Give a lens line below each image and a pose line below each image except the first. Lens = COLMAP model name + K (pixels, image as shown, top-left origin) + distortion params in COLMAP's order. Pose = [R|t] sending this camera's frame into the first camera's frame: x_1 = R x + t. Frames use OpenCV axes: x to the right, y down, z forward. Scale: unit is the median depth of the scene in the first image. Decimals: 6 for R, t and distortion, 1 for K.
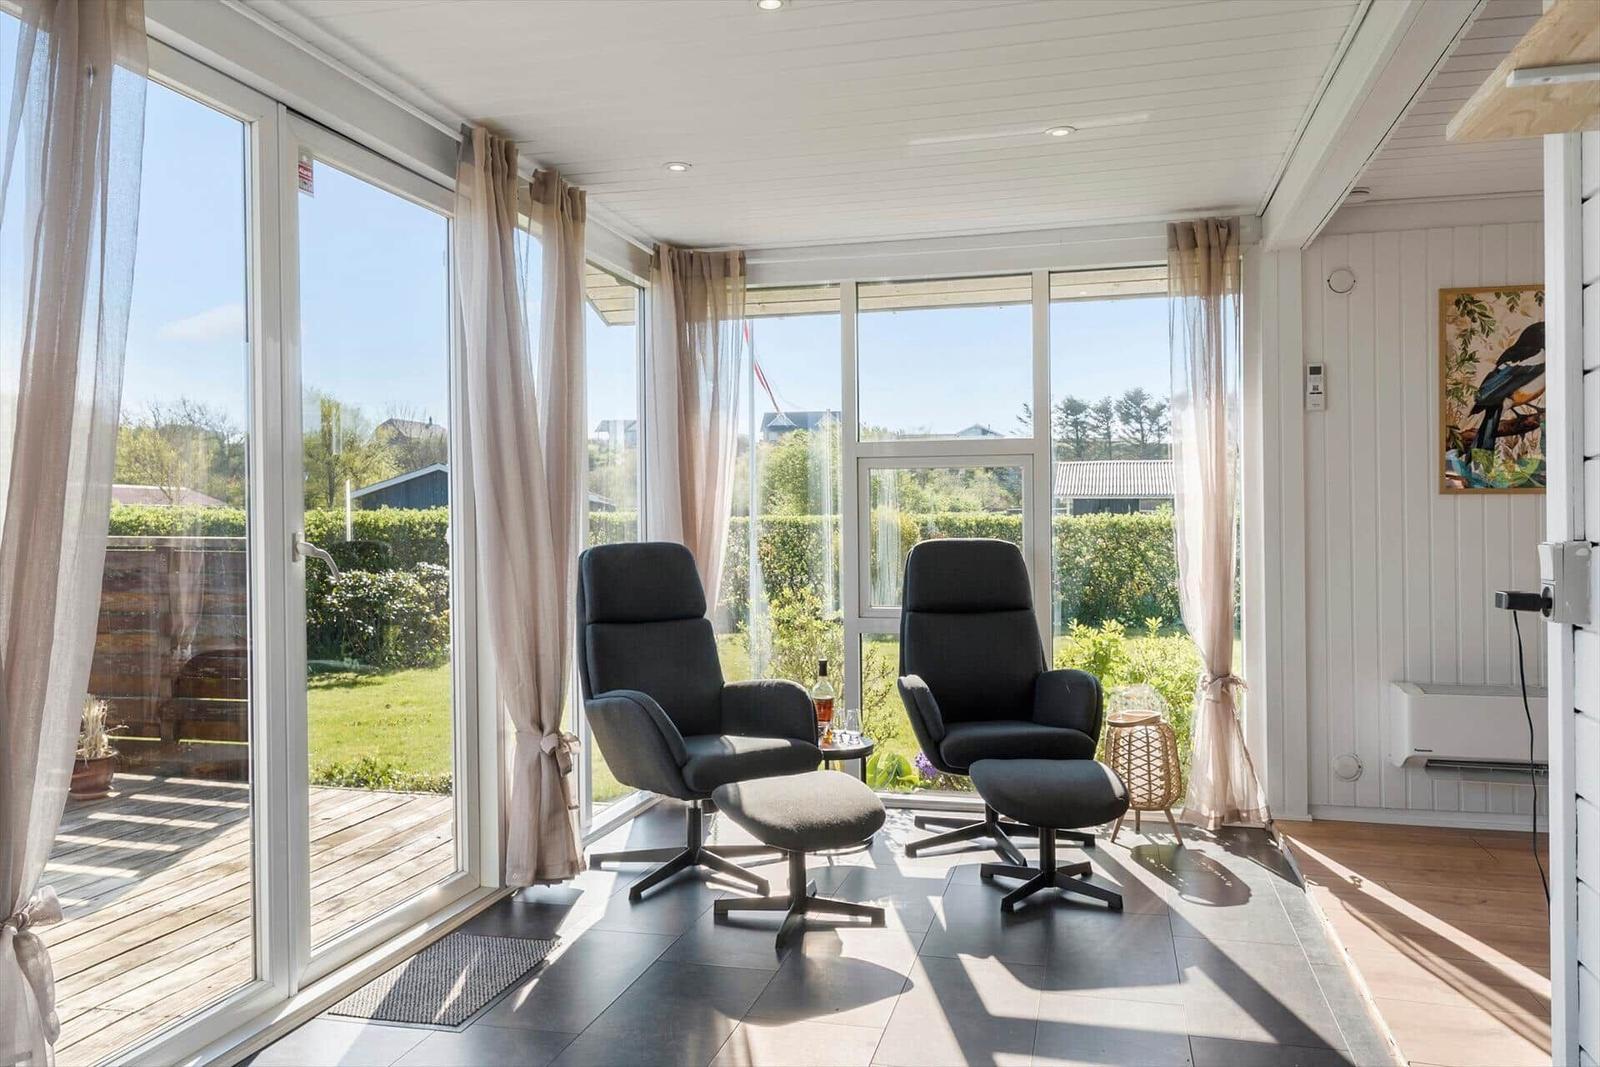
lens RADIAL K [[1181.5, 0, 797.2], [0, 1181.5, 518.5], [0, 0, 1]] dist [0.005435, -0.000234]
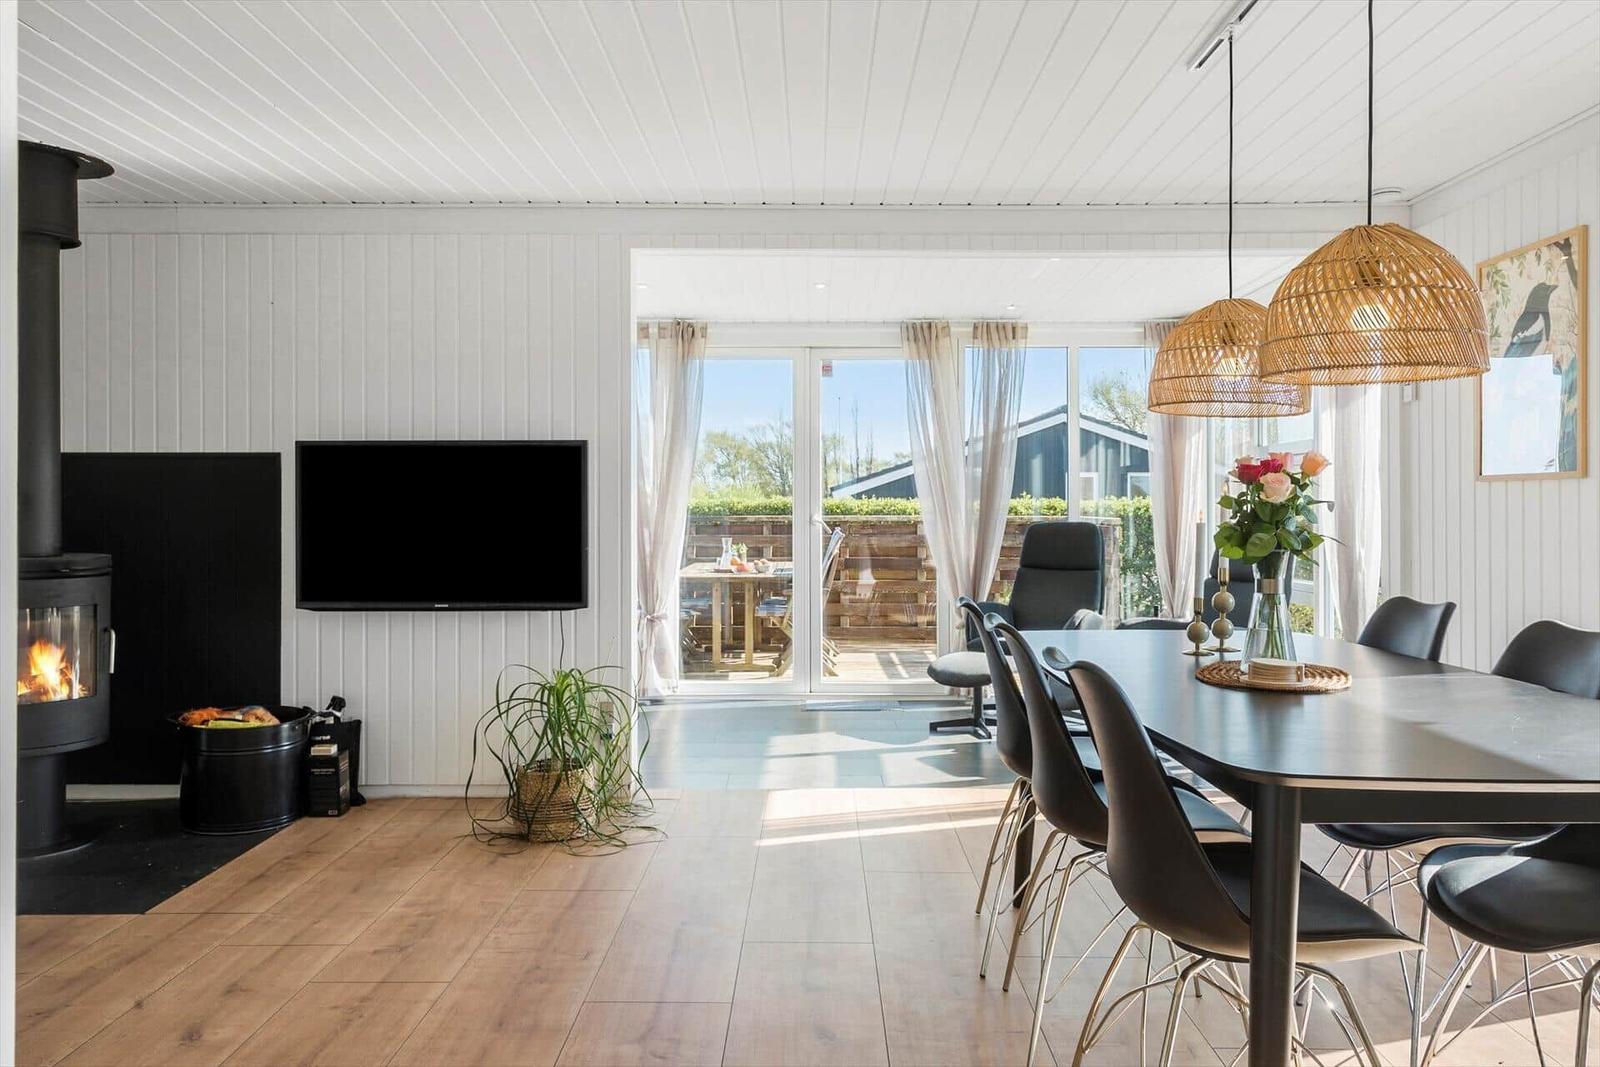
lens RADIAL K [[1181.5, 0, 797.2], [0, 1181.5, 518.5], [0, 0, 1]] dist [0.005435, -0.000234]
pose [[0.228887, 0.016479, -0.973313, 1.347746], [-0.012939, 0.999820, 0.013885, 0.003109], [0.973367, 0.009415, 0.229059, 0.261580]]
